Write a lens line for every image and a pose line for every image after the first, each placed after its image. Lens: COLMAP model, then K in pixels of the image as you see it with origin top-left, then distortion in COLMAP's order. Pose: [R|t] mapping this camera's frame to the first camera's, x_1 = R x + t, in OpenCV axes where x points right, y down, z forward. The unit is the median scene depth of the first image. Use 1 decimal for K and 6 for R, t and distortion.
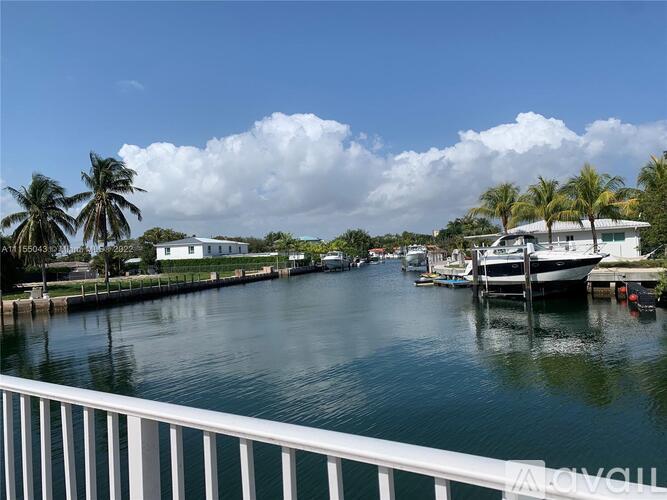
lens RADIAL K [[515.2, 0, 333.5], [0, 515.2, 250.0], [0, 0, 1]] dist [-0.004760, -0.004827]
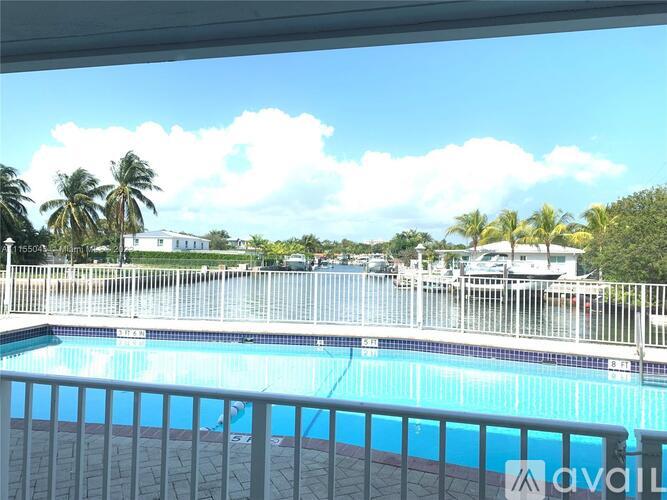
lens RADIAL K [[515.2, 0, 333.5], [0, 515.2, 250.0], [0, 0, 1]] dist [-0.004760, -0.004827]
pose [[0.987873, 0.072016, 0.137551, -0.149085], [-0.070959, 0.997400, -0.012579, 0.005555], [-0.138100, 0.002666, 0.990415, -0.149736]]
